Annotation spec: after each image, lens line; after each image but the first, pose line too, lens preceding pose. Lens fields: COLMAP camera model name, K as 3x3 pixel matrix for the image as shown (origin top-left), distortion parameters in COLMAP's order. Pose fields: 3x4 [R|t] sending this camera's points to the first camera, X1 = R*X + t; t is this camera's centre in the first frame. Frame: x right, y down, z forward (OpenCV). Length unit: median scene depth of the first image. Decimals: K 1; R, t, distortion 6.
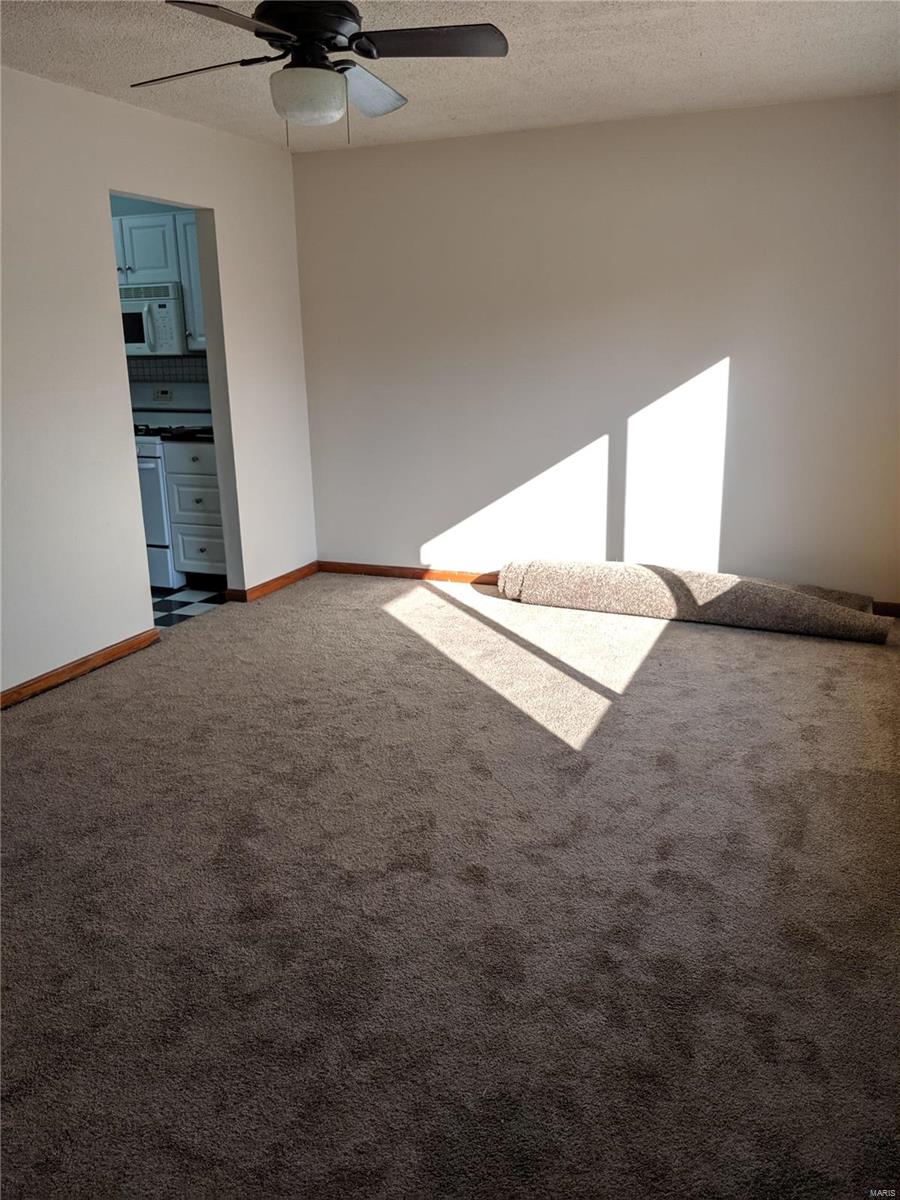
lens RADIAL K [[966.6, 0, 454.8], [0, 966.6, 596.2], [0, 0, 1]] dist [0.028969, -0.014790]
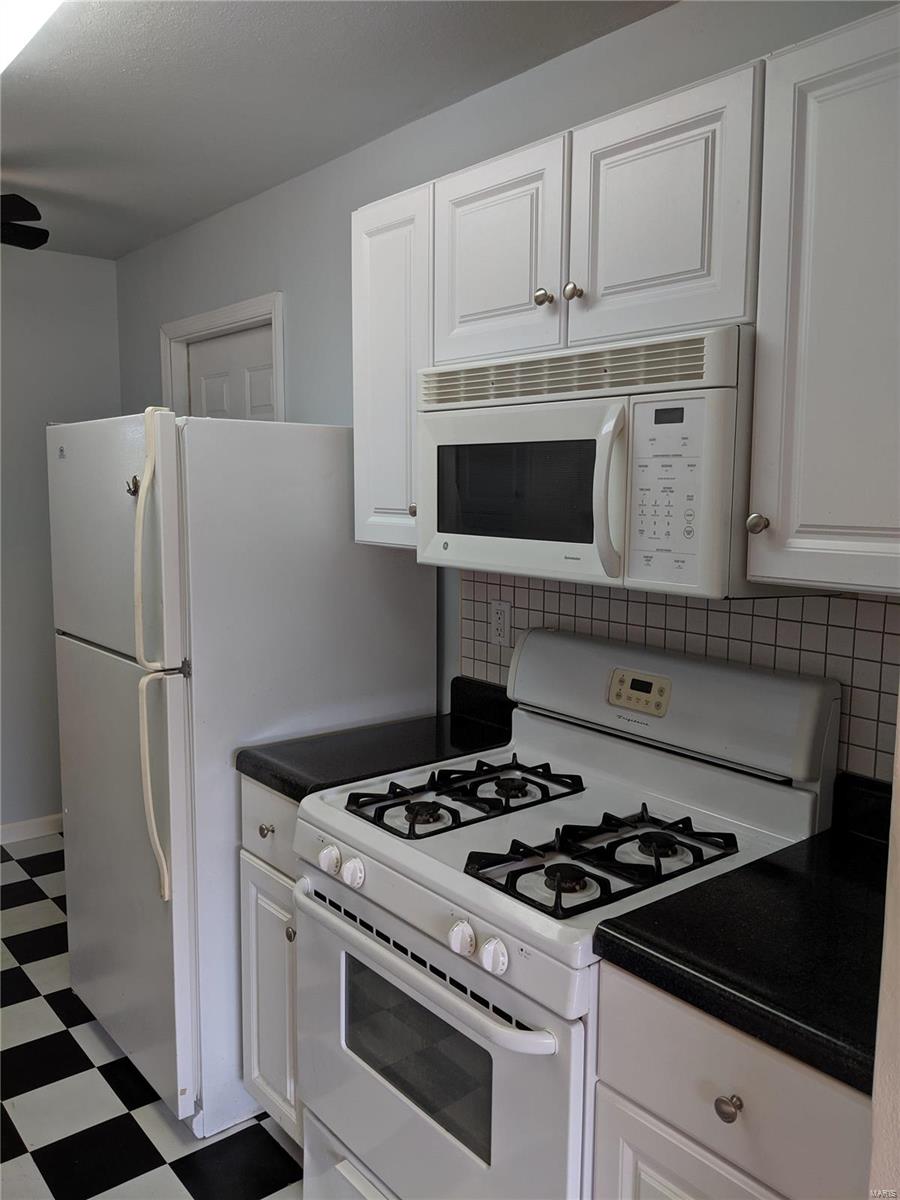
lens RADIAL K [[966.6, 0, 452.1], [0, 966.6, 602.1], [0, 0, 1]] dist [0.028969, -0.014790]
pose [[0.877510, 0.087294, -0.471546, -0.222782], [-0.139951, 0.987105, -0.077700, -0.218502], [0.458683, 0.134176, 0.878412, 0.743178]]
